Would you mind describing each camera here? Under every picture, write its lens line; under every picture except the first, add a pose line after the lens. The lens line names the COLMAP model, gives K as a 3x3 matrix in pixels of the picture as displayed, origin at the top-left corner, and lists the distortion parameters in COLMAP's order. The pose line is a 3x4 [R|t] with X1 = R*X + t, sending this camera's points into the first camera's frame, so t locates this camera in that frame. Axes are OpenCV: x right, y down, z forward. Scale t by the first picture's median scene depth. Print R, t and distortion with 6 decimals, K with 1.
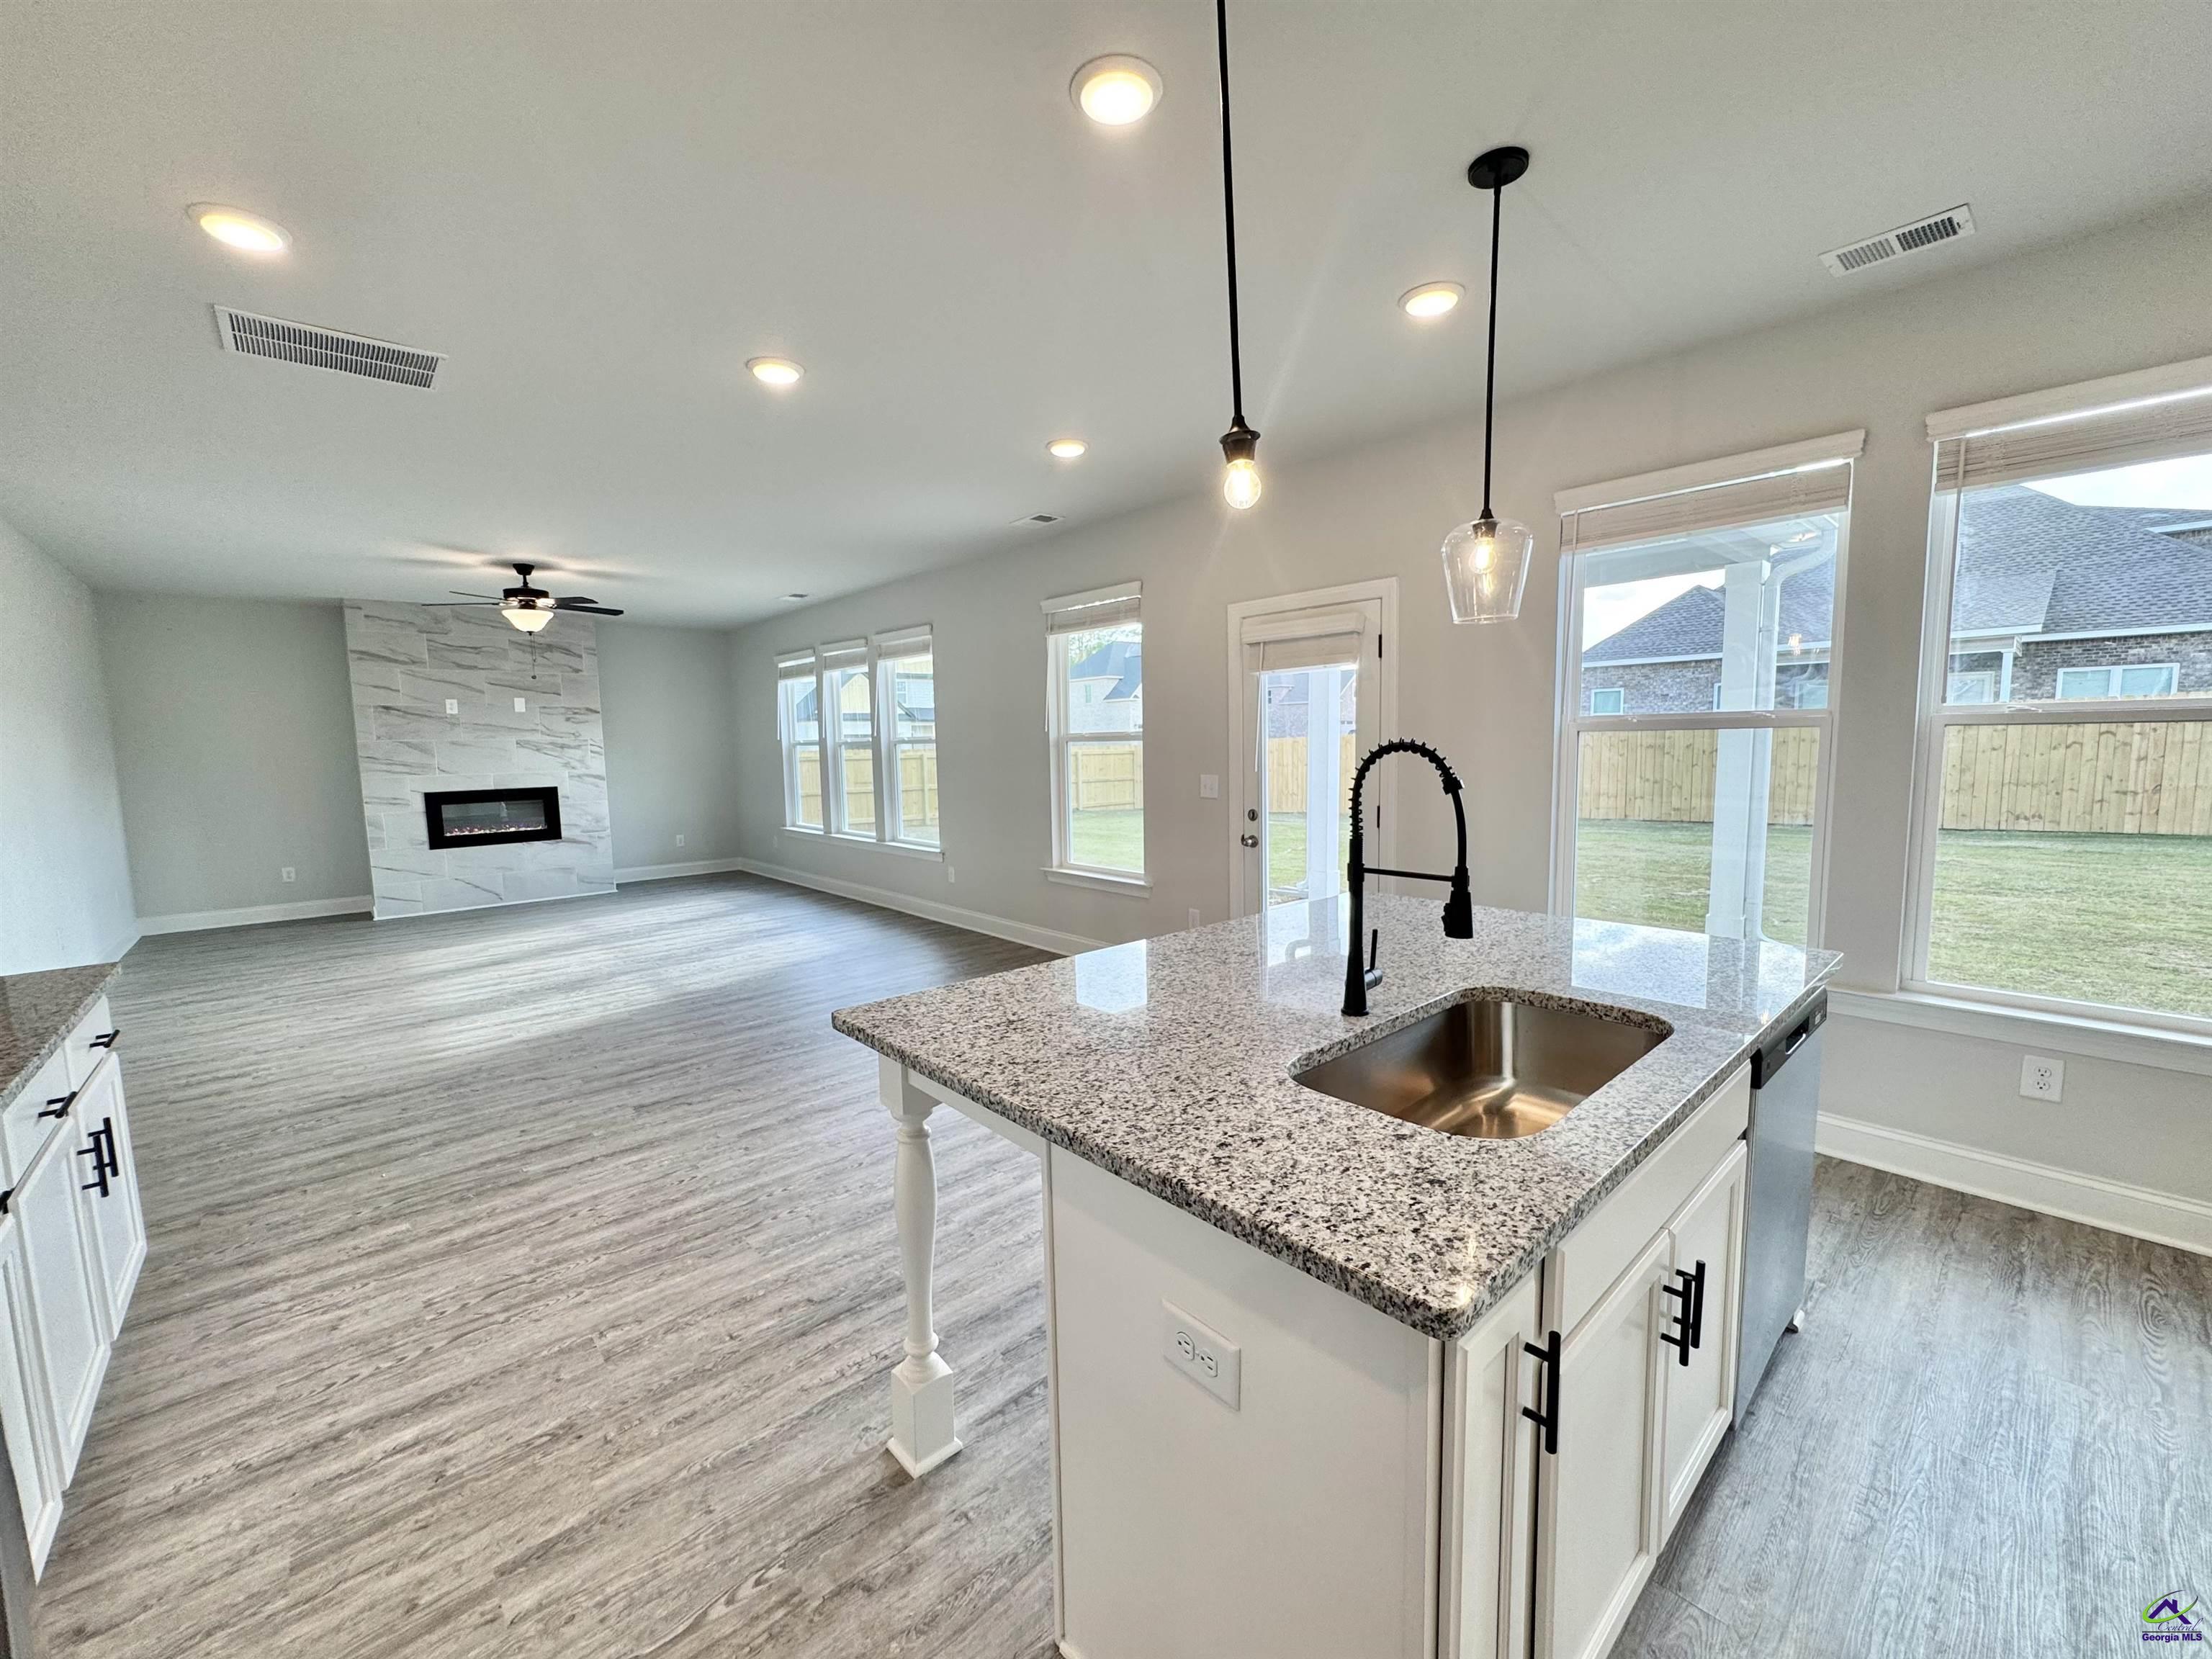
lens RADIAL K [[883.9, 0, 1104.2], [0, 883.9, 830.3], [0, 0, 1]] dist [-0.002067, -0.000137]
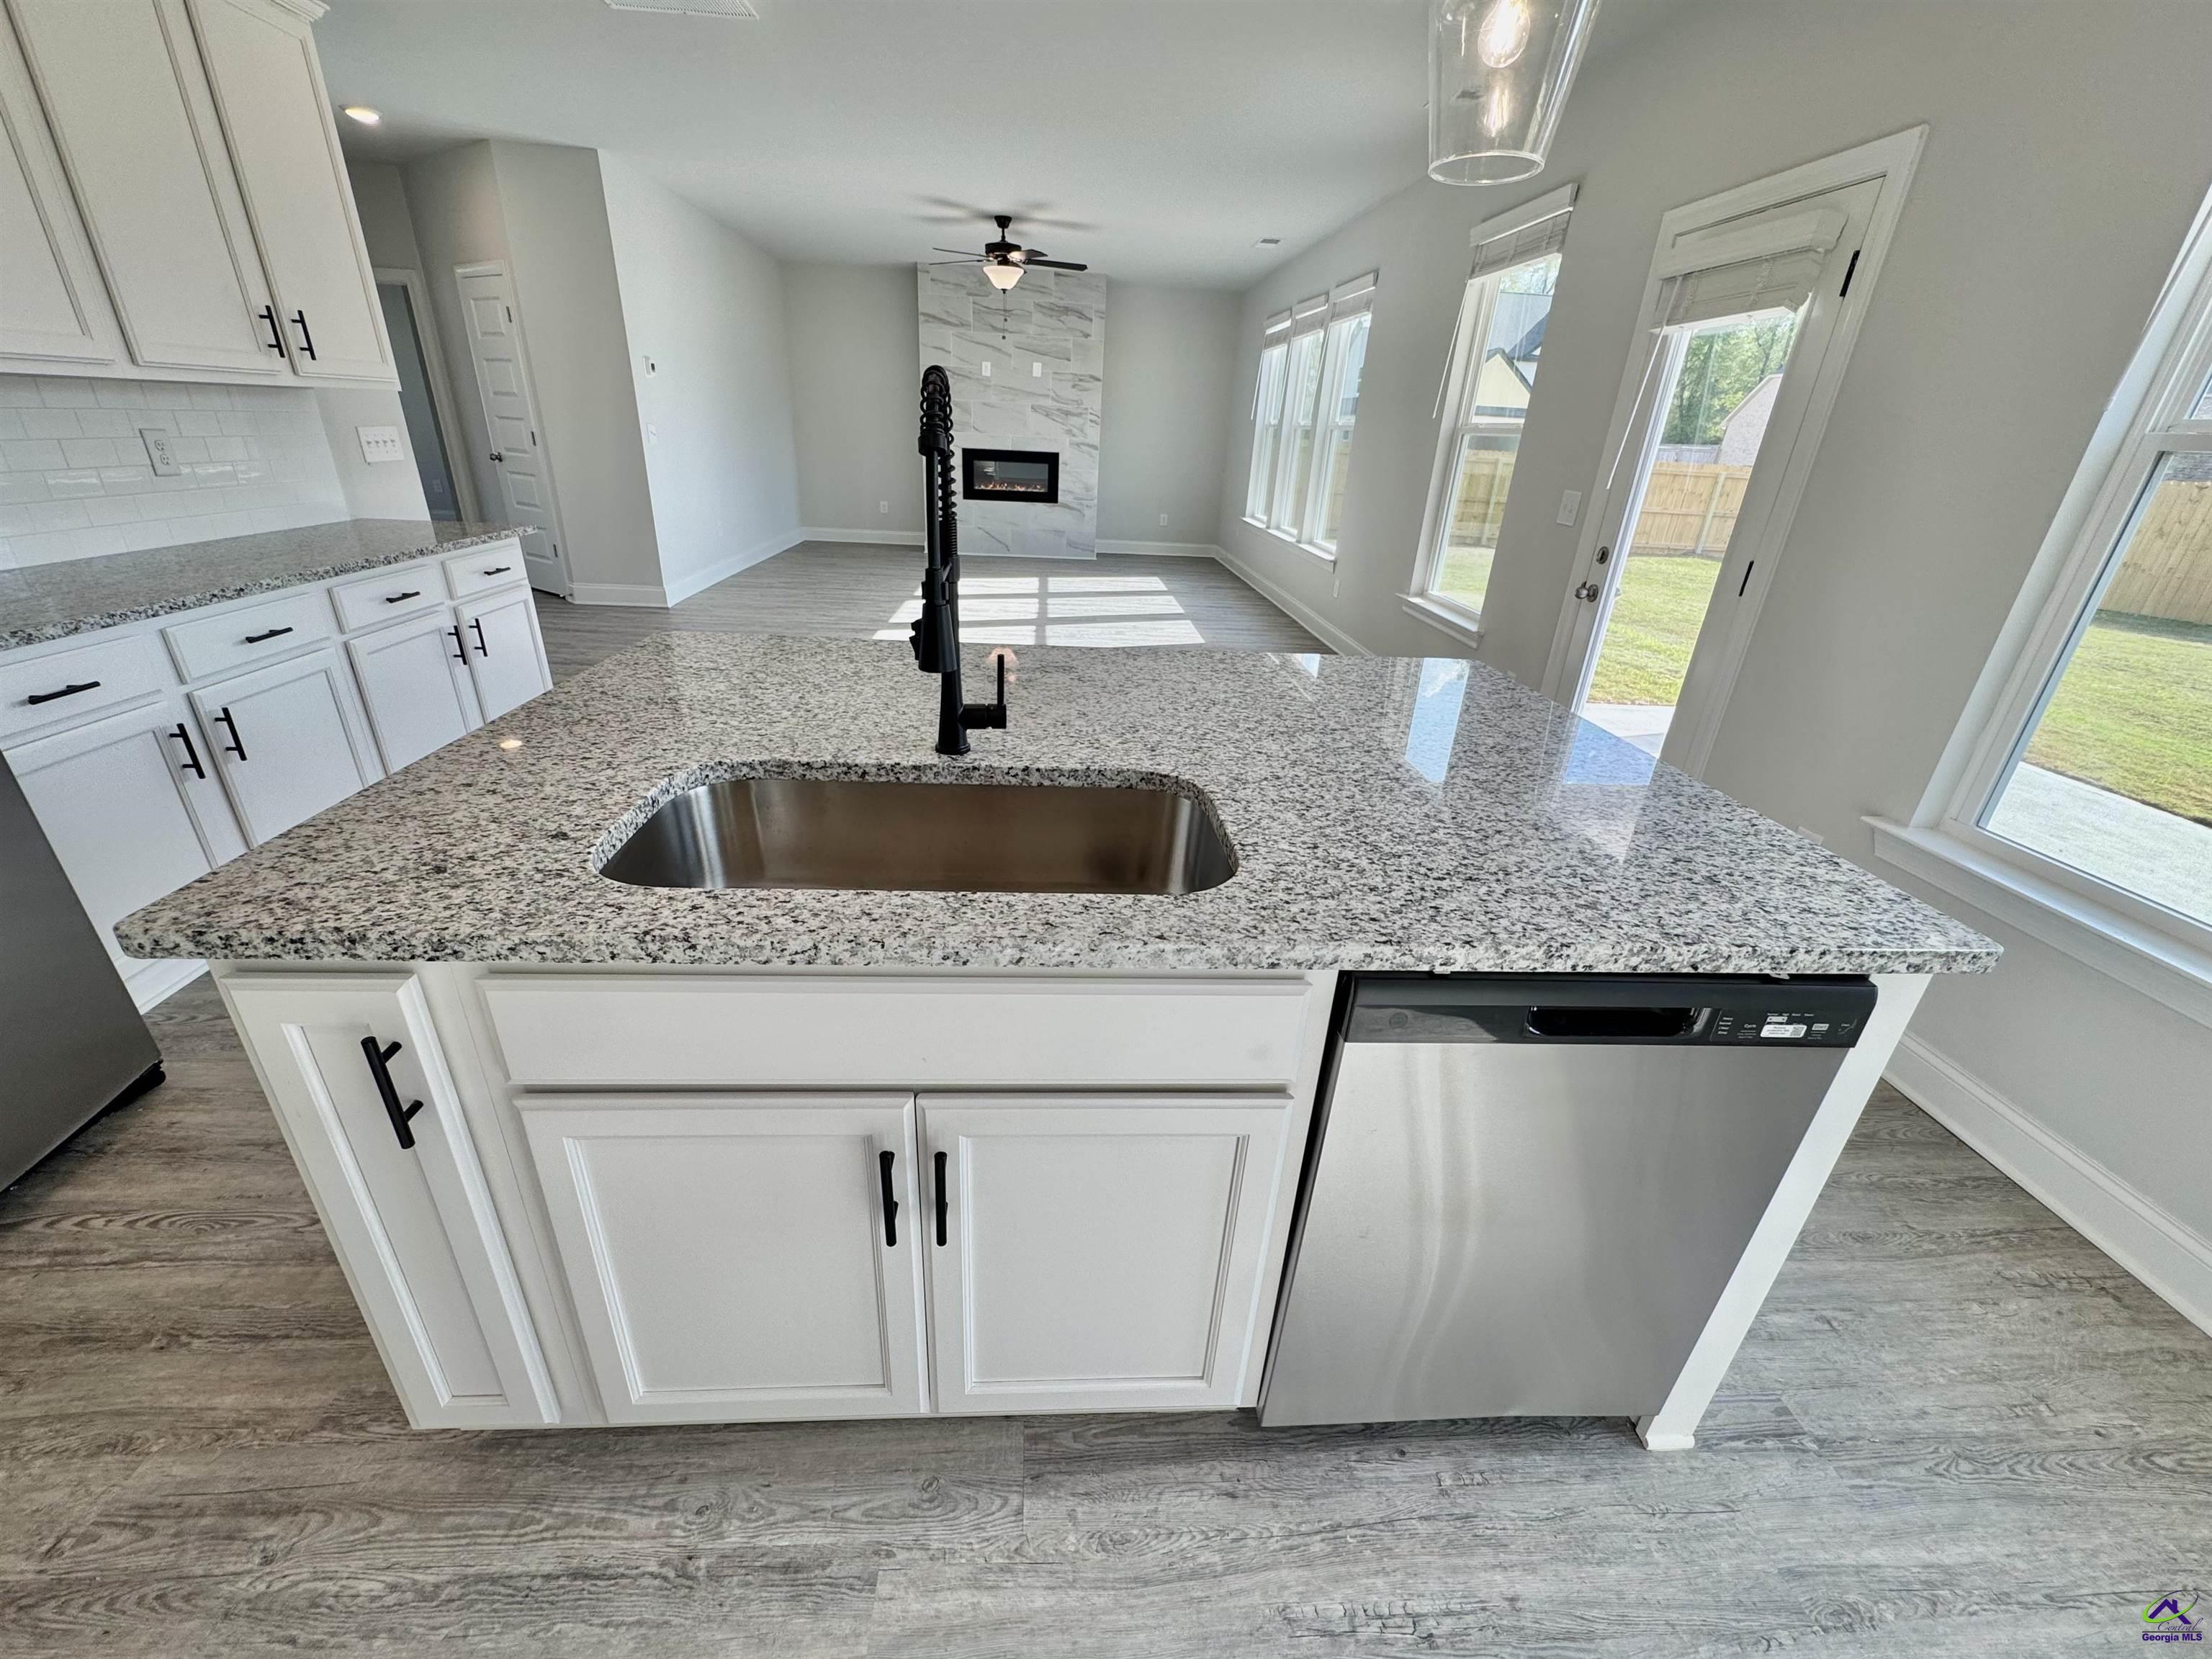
lens RADIAL K [[886.9, 0, 1103.2], [0, 886.9, 825.3], [0, 0, 1]] dist [-0.000289, -0.000333]
pose [[0.782153, 0.308080, -0.541594, 0.191153], [-0.127679, 0.930012, 0.344638, -0.005861], [0.609865, -0.200409, 0.766747, 0.100691]]
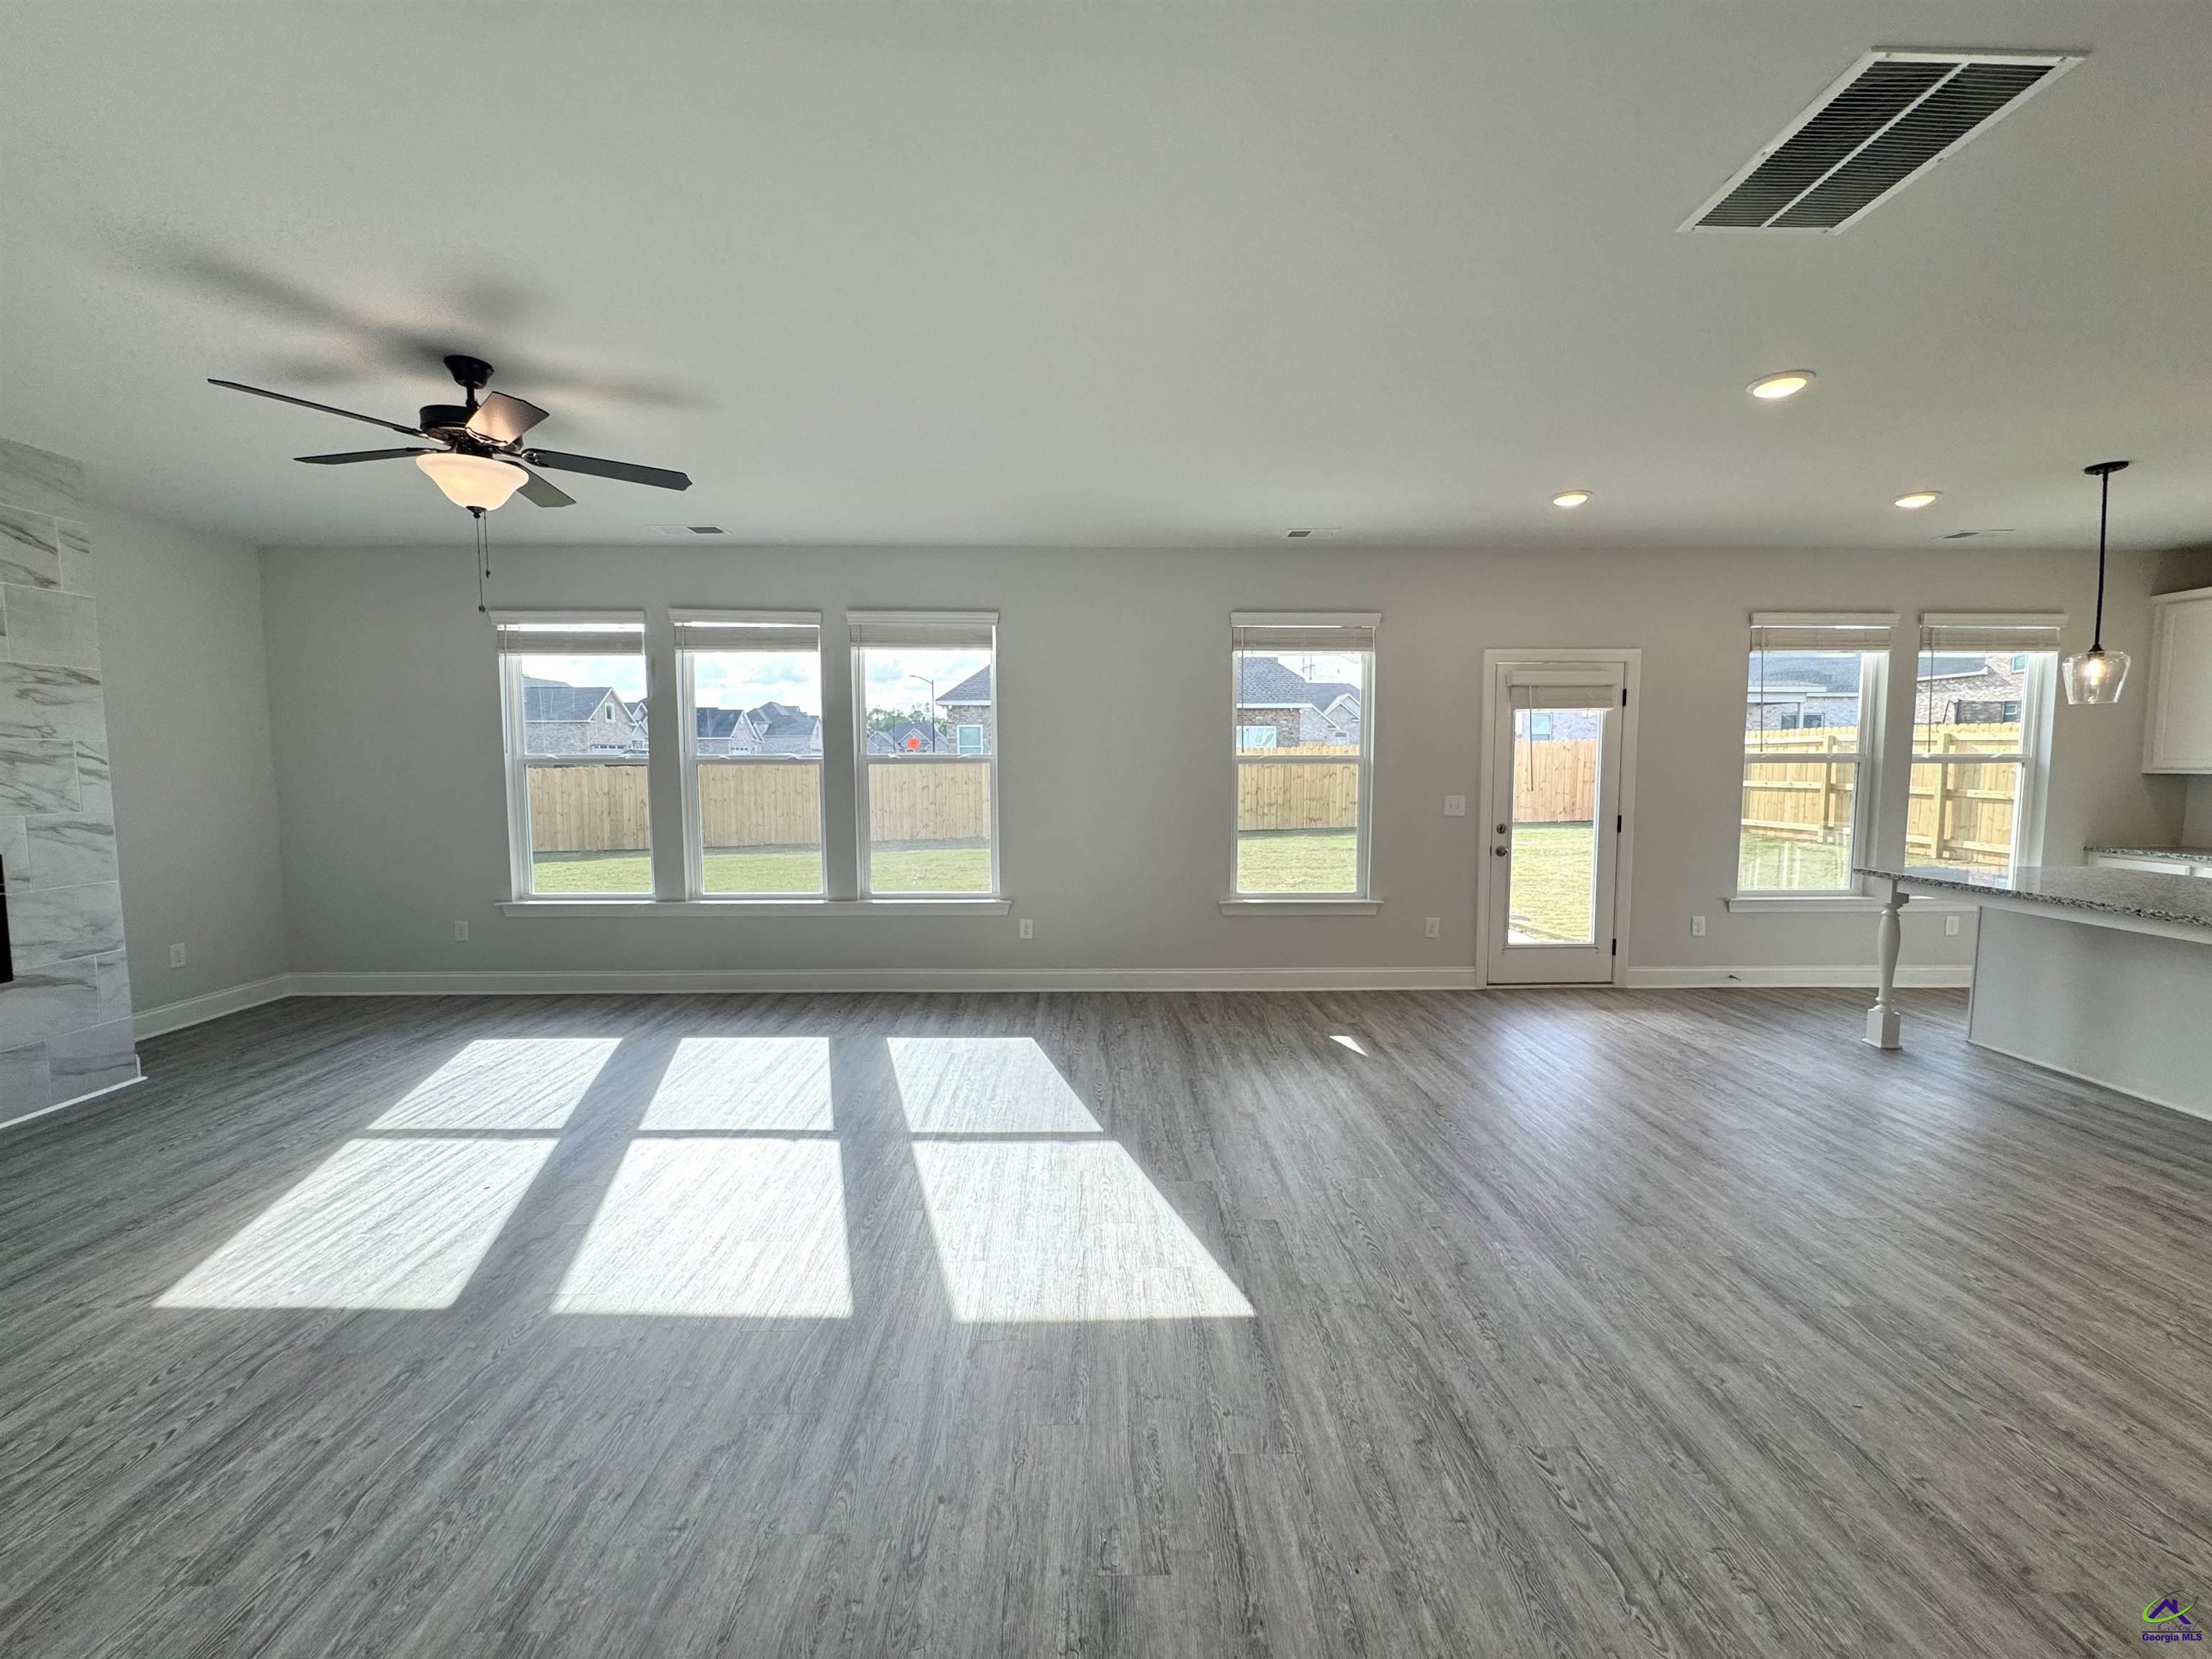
lens RADIAL K [[880.1, 0, 1101.8], [0, 880.1, 831.5], [0, 0, 1]] dist [-0.000600, -0.000301]
pose [[0.657872, -0.042555, 0.751927, -0.667225], [0.065302, 0.997865, -0.000659, -0.029893], [-0.750294, 0.049536, 0.659246, 0.388396]]
